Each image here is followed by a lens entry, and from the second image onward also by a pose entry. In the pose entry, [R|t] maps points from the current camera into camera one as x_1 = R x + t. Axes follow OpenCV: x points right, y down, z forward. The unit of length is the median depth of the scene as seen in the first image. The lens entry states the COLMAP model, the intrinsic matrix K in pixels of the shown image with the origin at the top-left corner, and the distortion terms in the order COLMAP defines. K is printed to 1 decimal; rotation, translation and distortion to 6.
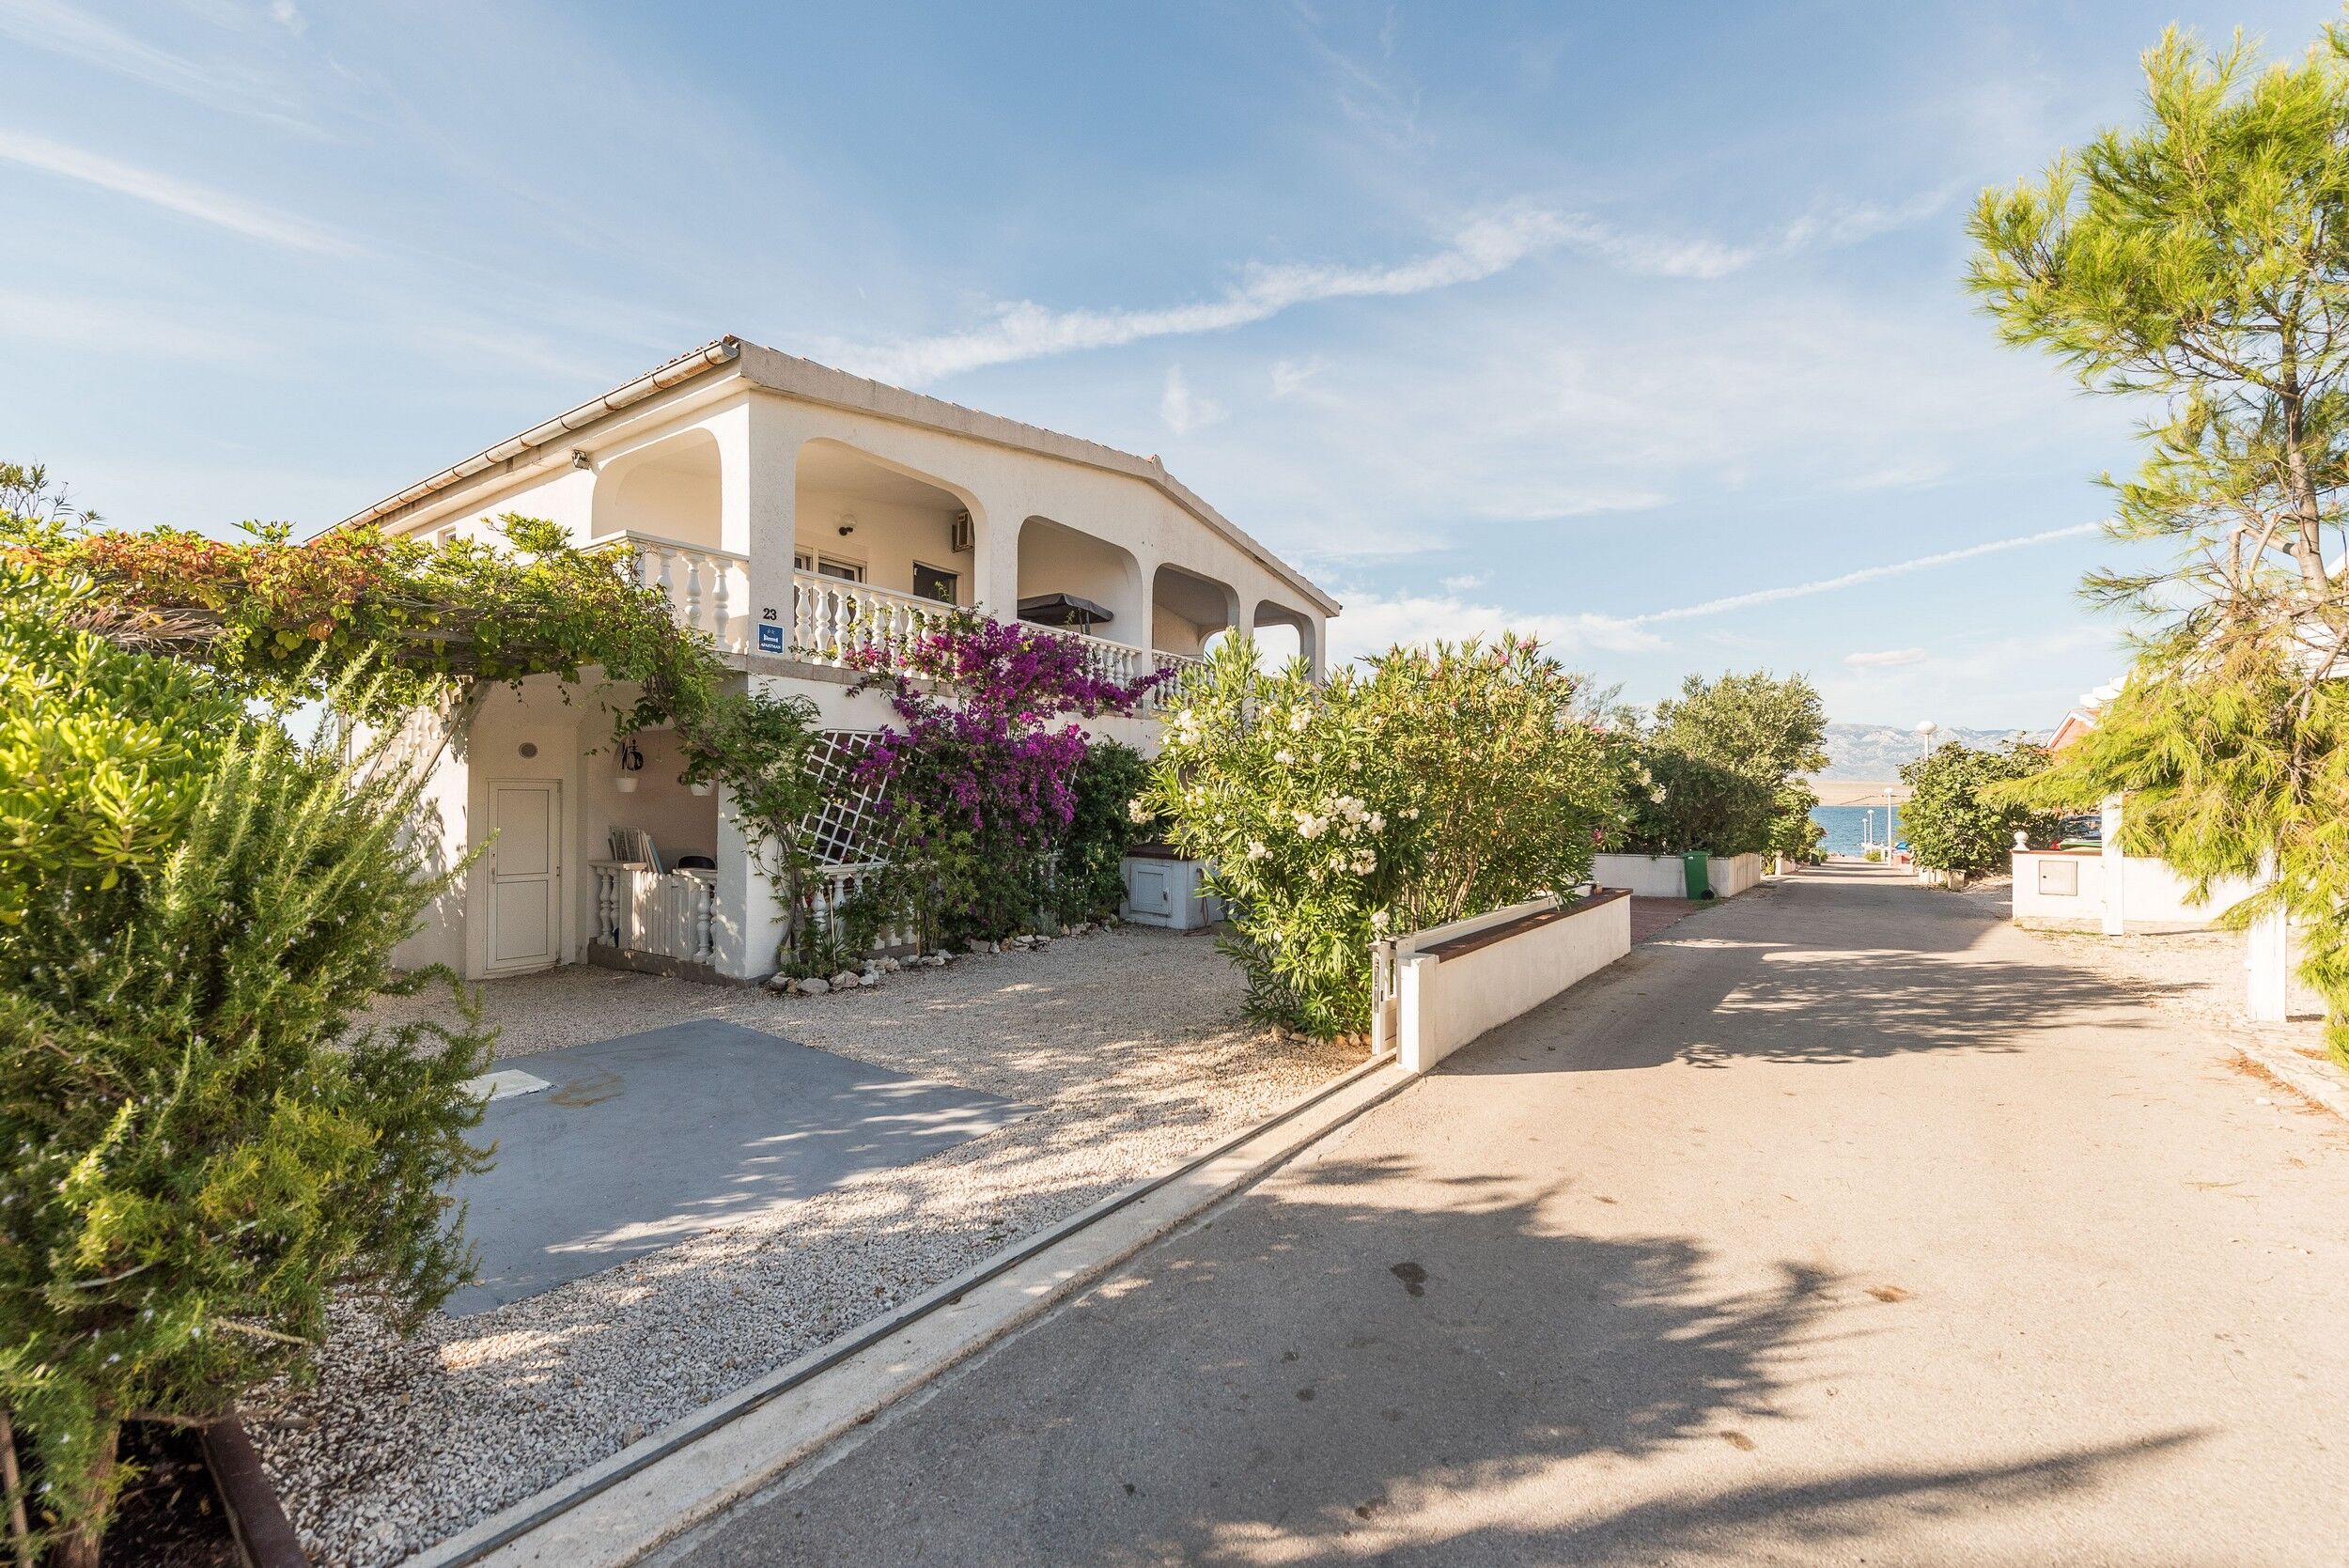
lens RADIAL K [[926.3, 0, 1189.2], [0, 926.3, 793.0], [0, 0, 1]] dist [0.017345, -0.005982]
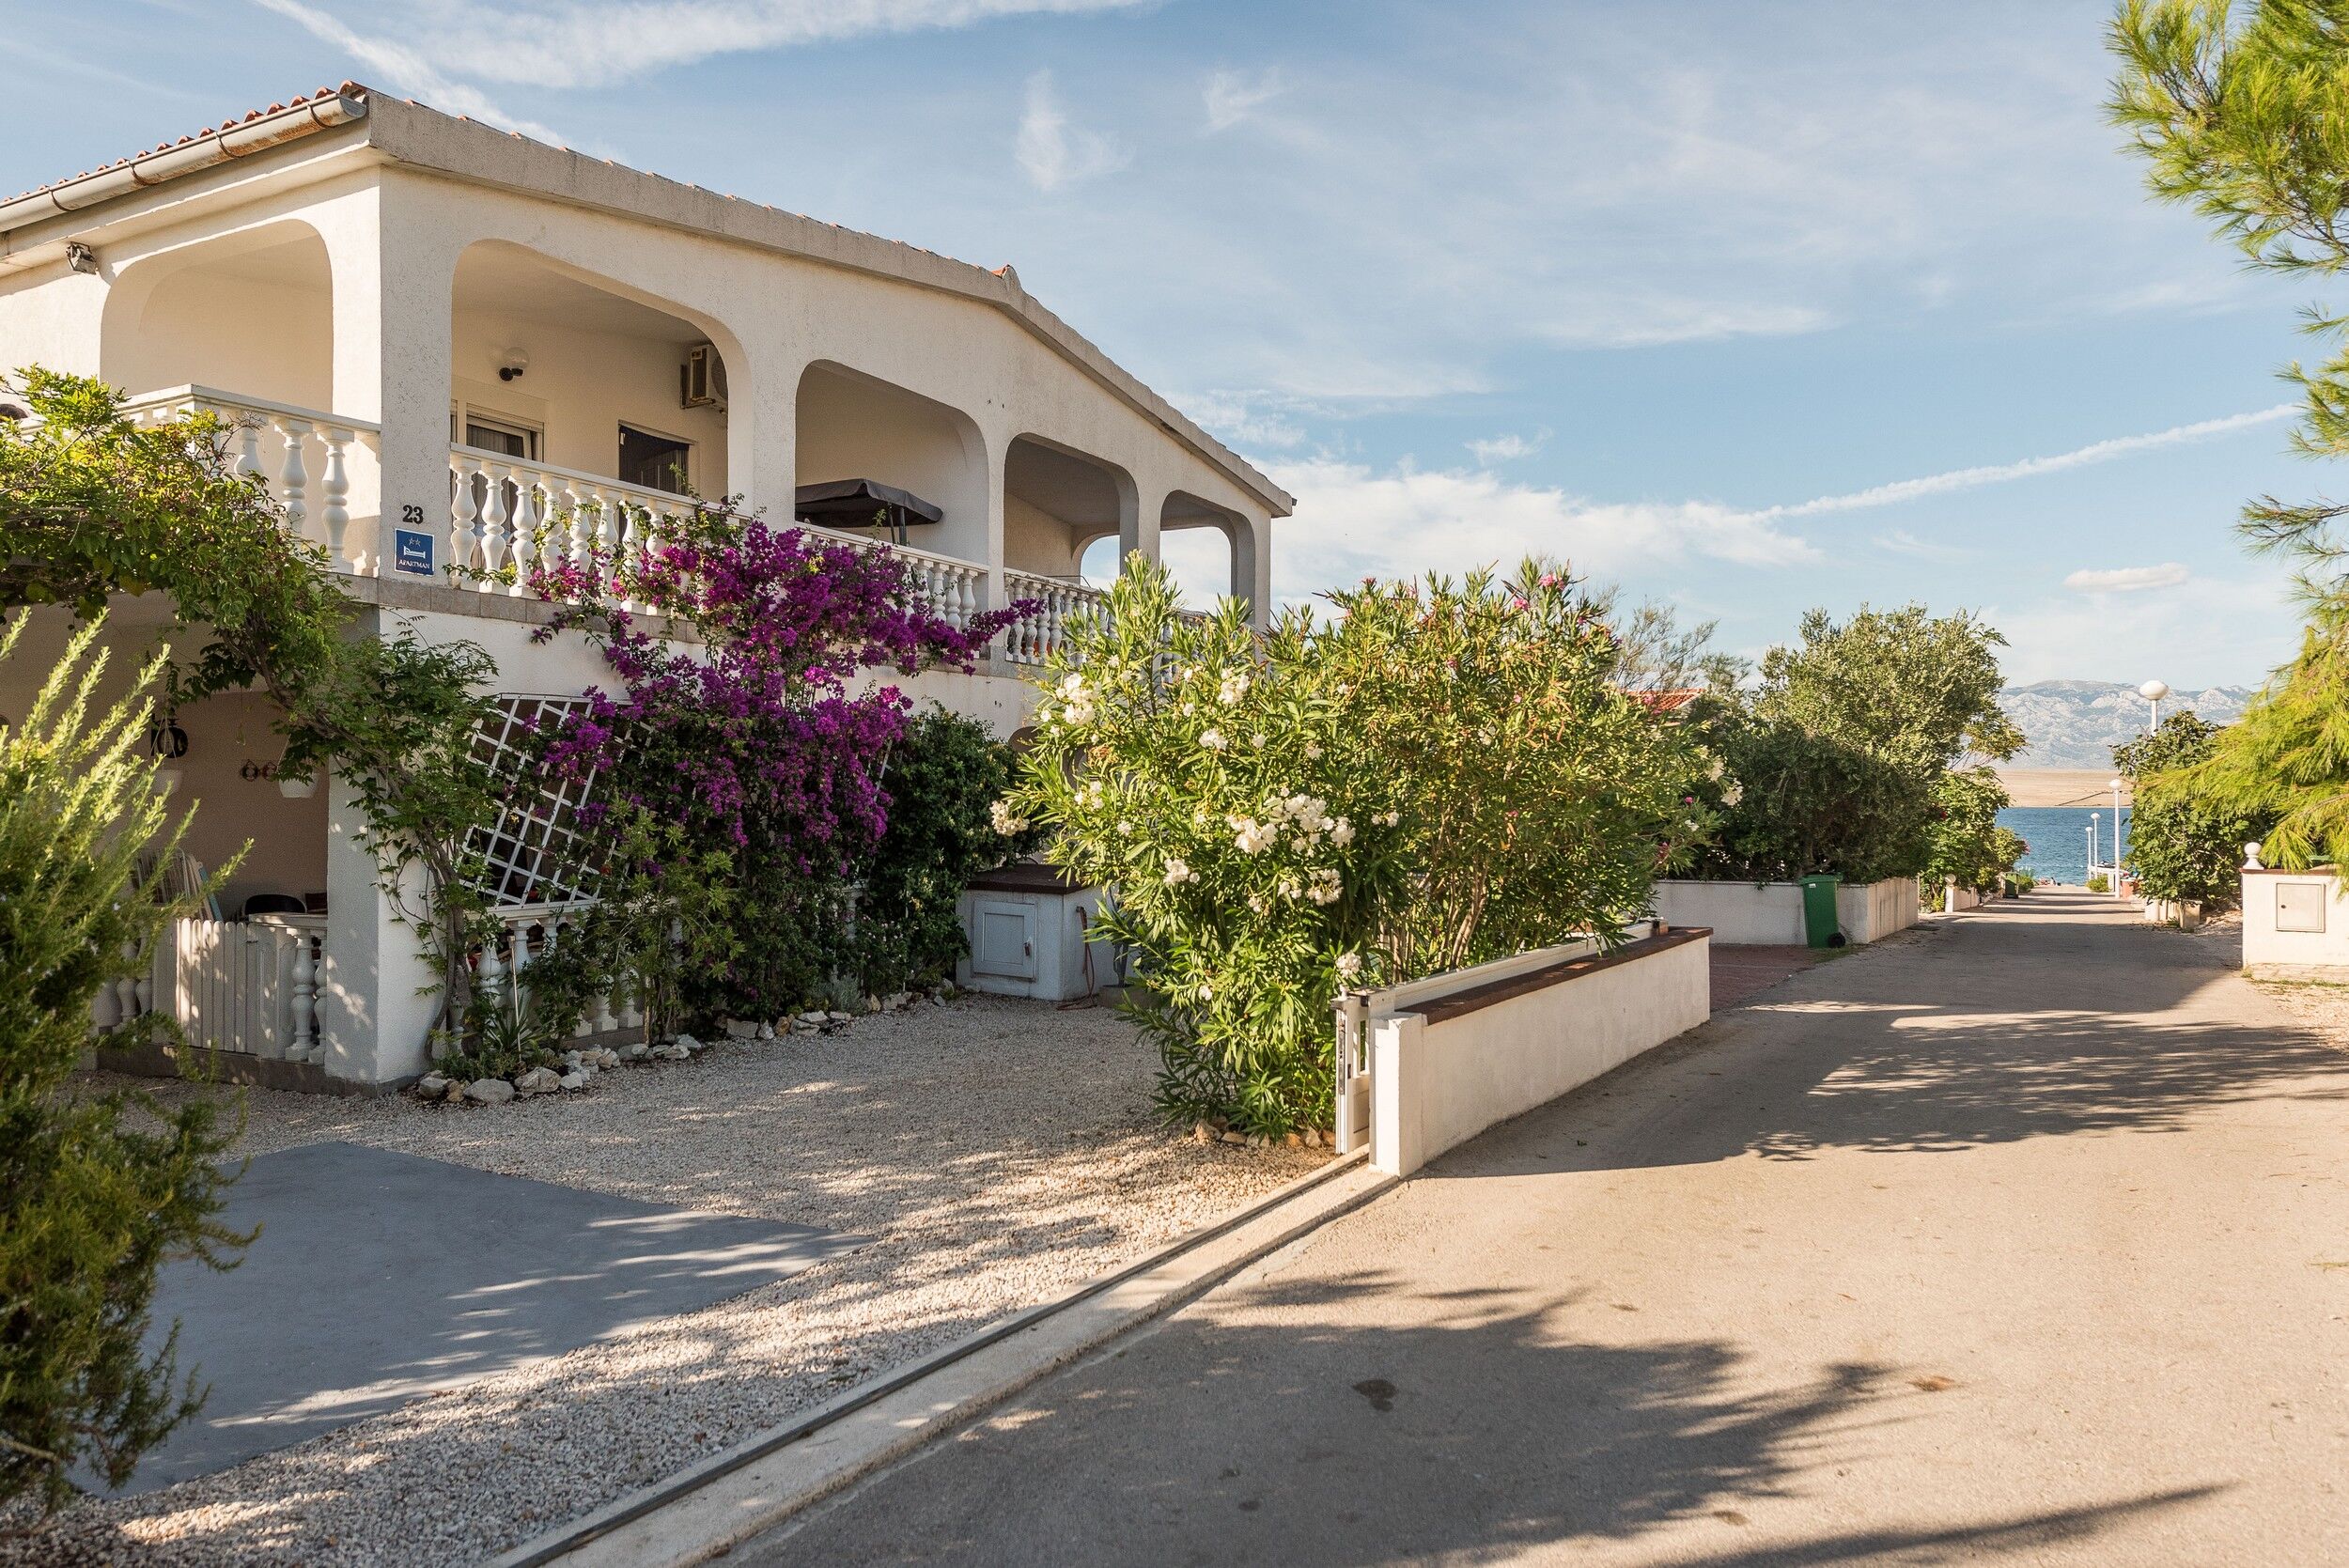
lens RADIAL K [[1578.2, 0, 1204.4], [0, 1578.2, 792.1], [0, 0, 1]] dist [0.003754, 0.000071]
pose [[0.994670, -0.003339, 0.103059, -0.022896], [0.003198, 0.999994, 0.001535, -0.000781], [-0.103064, -0.001197, 0.994674, -0.157594]]
